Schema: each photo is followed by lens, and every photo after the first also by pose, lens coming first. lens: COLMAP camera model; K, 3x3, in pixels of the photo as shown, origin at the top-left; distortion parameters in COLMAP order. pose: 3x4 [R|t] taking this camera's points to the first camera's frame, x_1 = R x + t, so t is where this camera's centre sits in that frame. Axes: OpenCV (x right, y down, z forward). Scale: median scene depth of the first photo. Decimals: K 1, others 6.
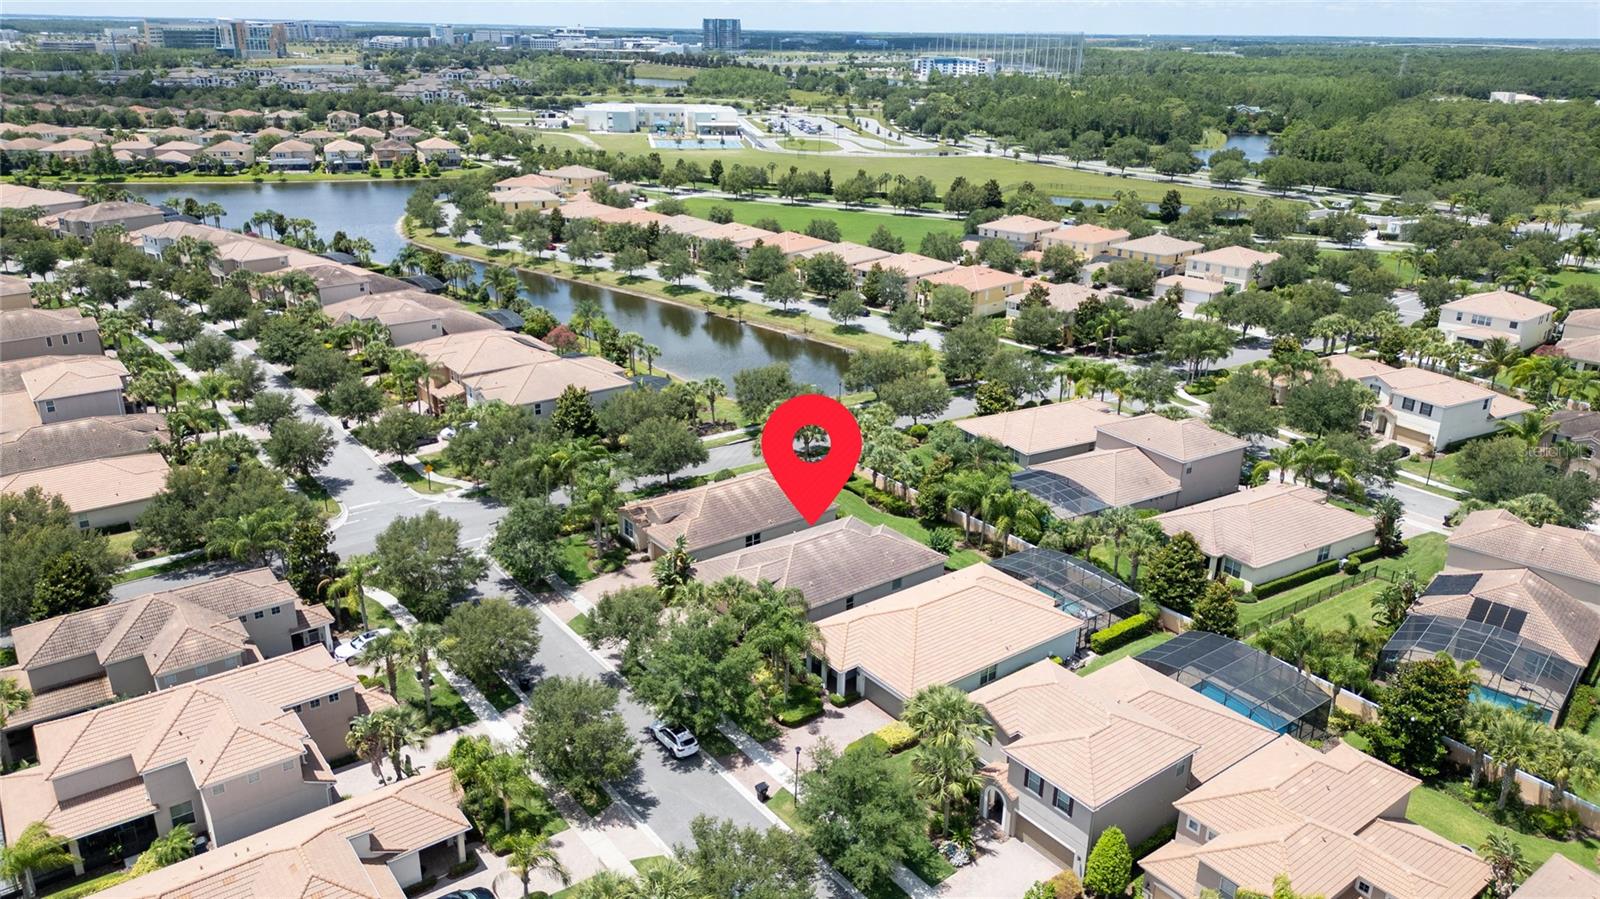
lens RADIAL K [[1115.5, 0, 800.0], [0, 1115.5, 449.5], [0, 0, 1]] dist [0.045436, -0.063069]
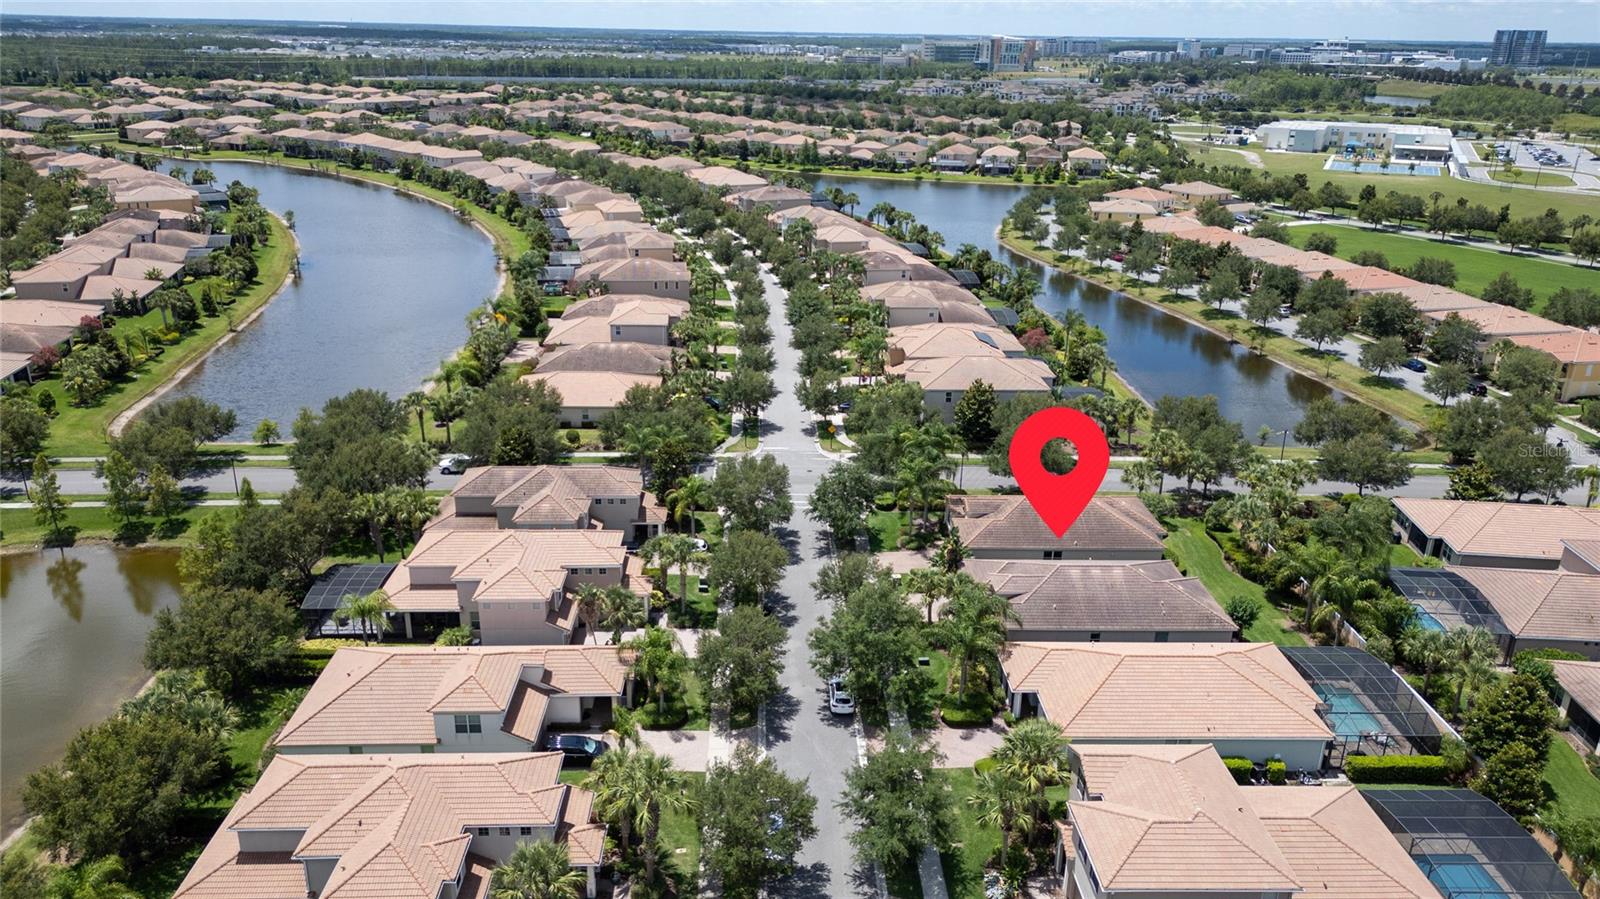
lens RADIAL K [[1115.5, 0, 800.0], [0, 1115.5, 449.5], [0, 0, 1]] dist [0.045436, -0.063069]
pose [[0.806788, 0.198135, -0.556629, 0.106273], [-0.204625, 0.977492, 0.051357, -0.005368], [0.554276, 0.072466, 0.829172, 0.018192]]
